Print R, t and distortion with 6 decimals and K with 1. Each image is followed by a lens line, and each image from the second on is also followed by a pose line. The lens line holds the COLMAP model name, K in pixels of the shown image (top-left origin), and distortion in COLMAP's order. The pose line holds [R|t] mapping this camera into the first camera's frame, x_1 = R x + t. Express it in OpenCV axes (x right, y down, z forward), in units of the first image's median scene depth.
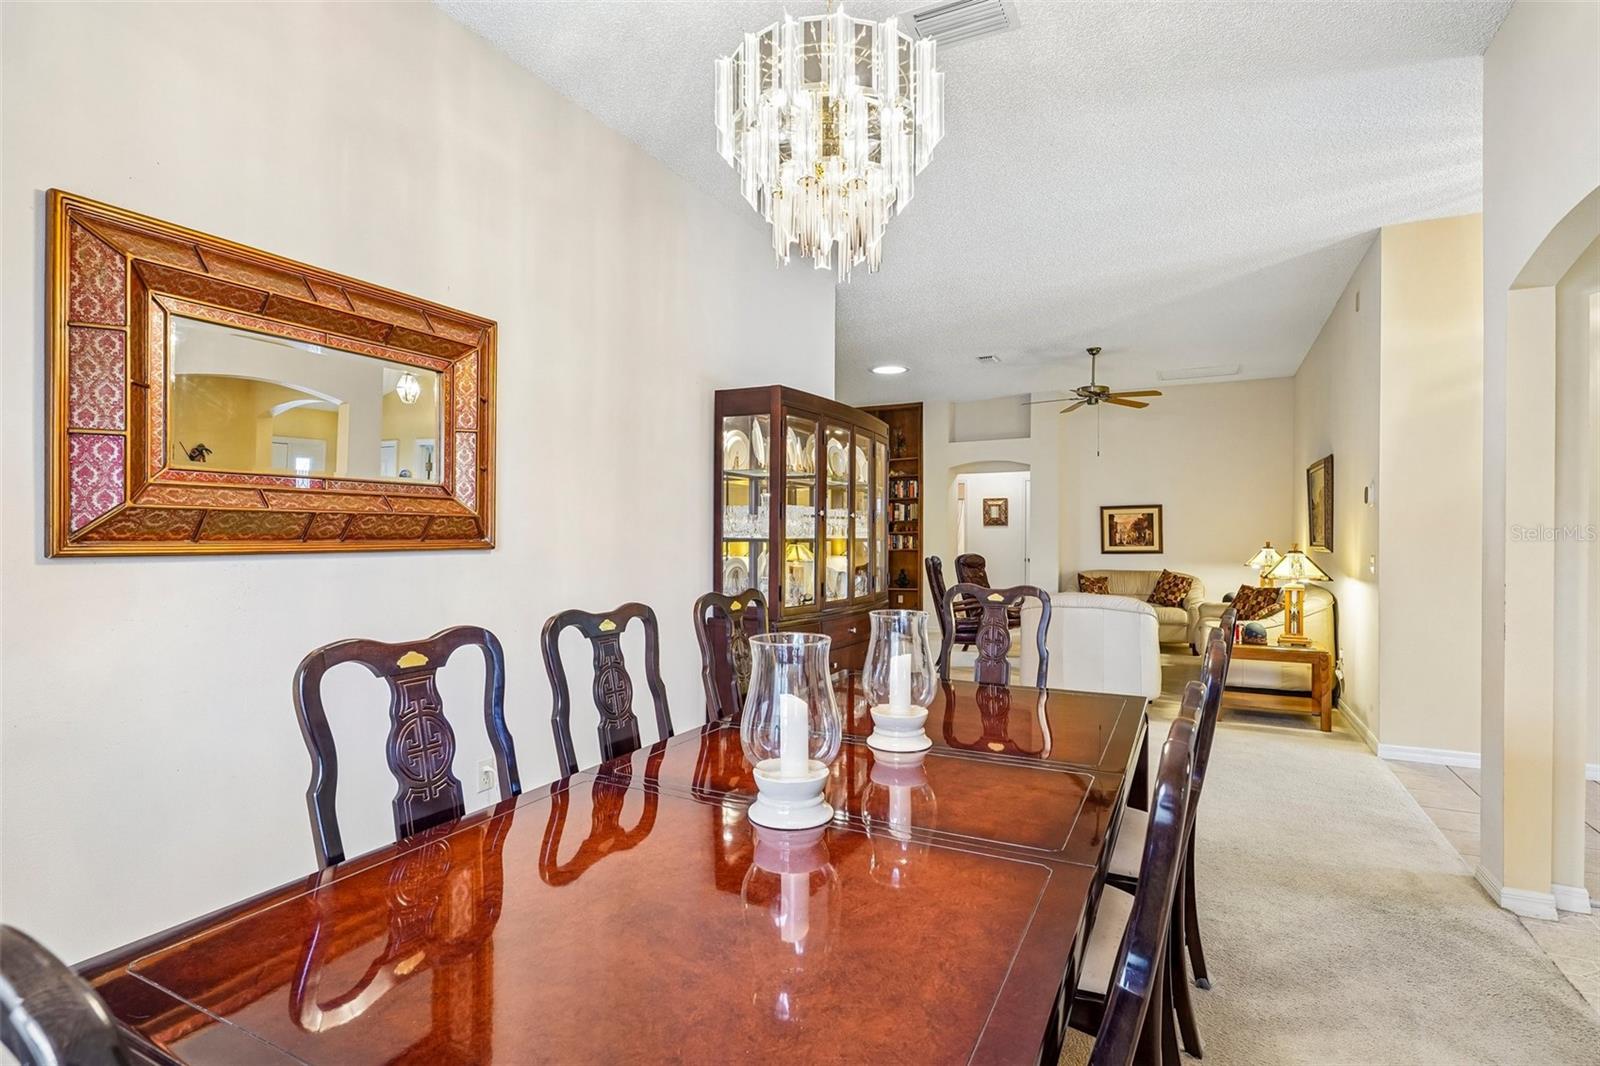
lens RADIAL K [[782.0, 0, 798.3], [0, 782.0, 536.0], [0, 0, 1]] dist [0.005318, -0.005314]
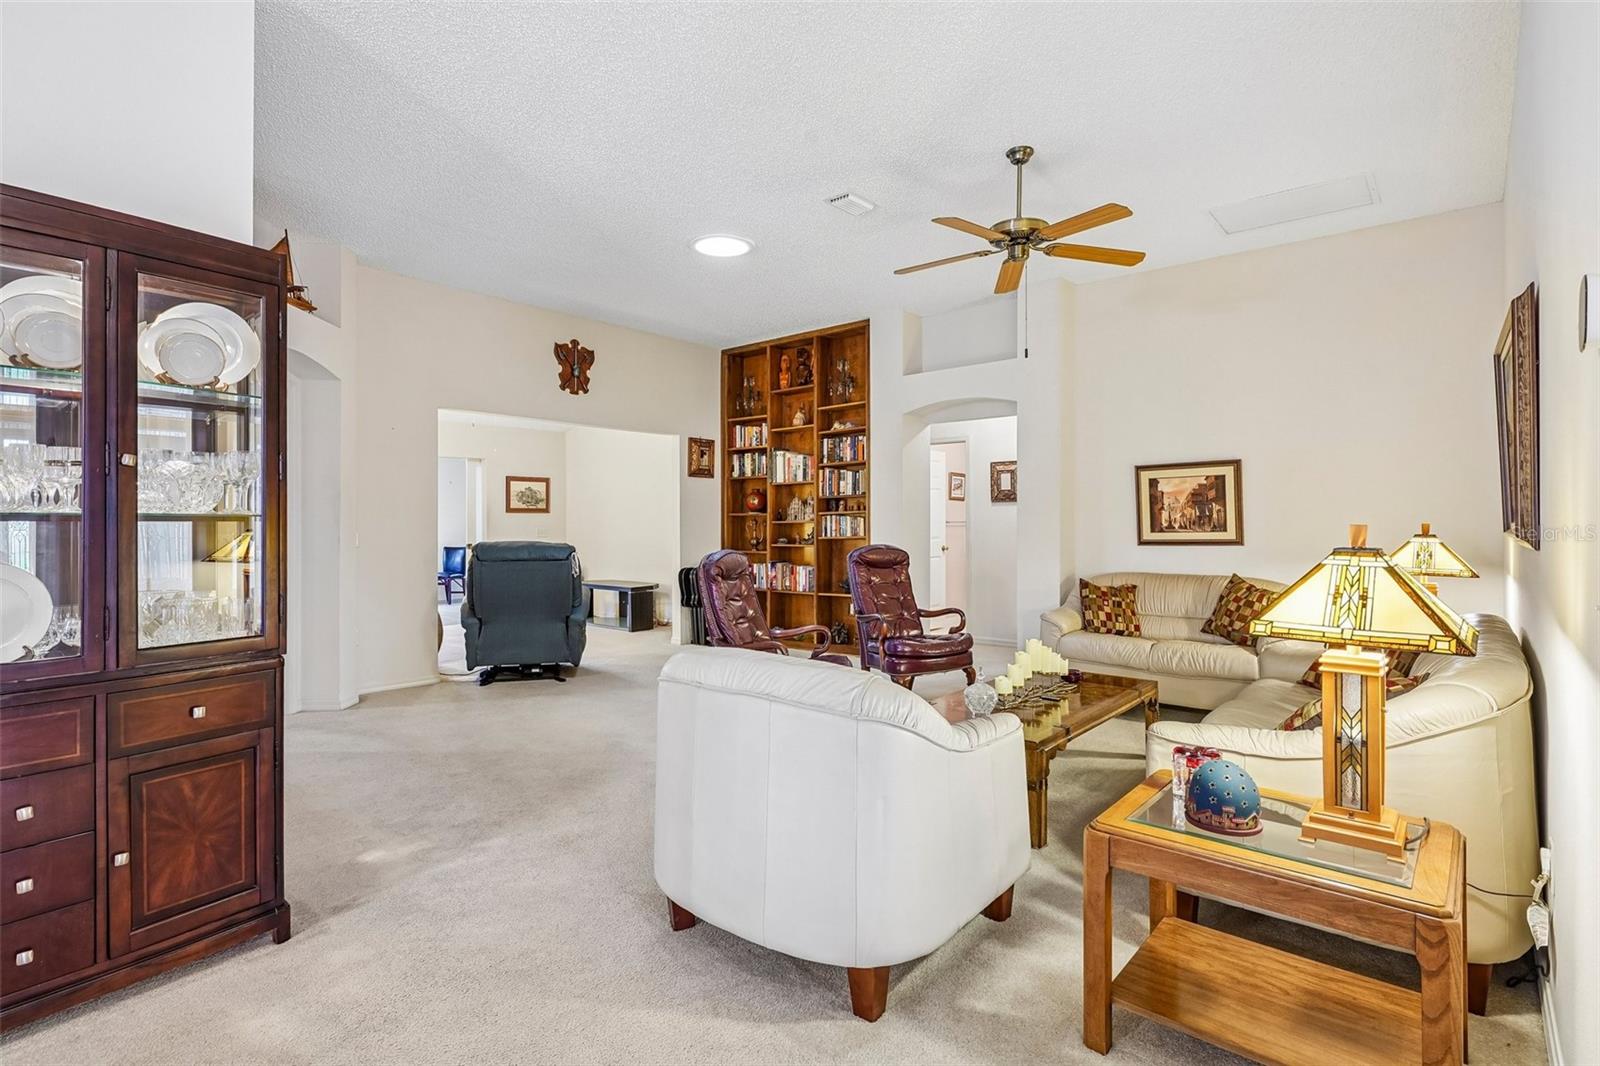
lens RADIAL K [[782.0, 0, 801.2], [0, 782.0, 522.1], [0, 0, 1]] dist [0.005318, -0.005314]
pose [[0.972651, -0.004826, -0.232221, 0.279551], [0.005377, 0.999984, 0.001737, 0.002720], [0.232209, -0.002938, 0.972661, 0.363133]]
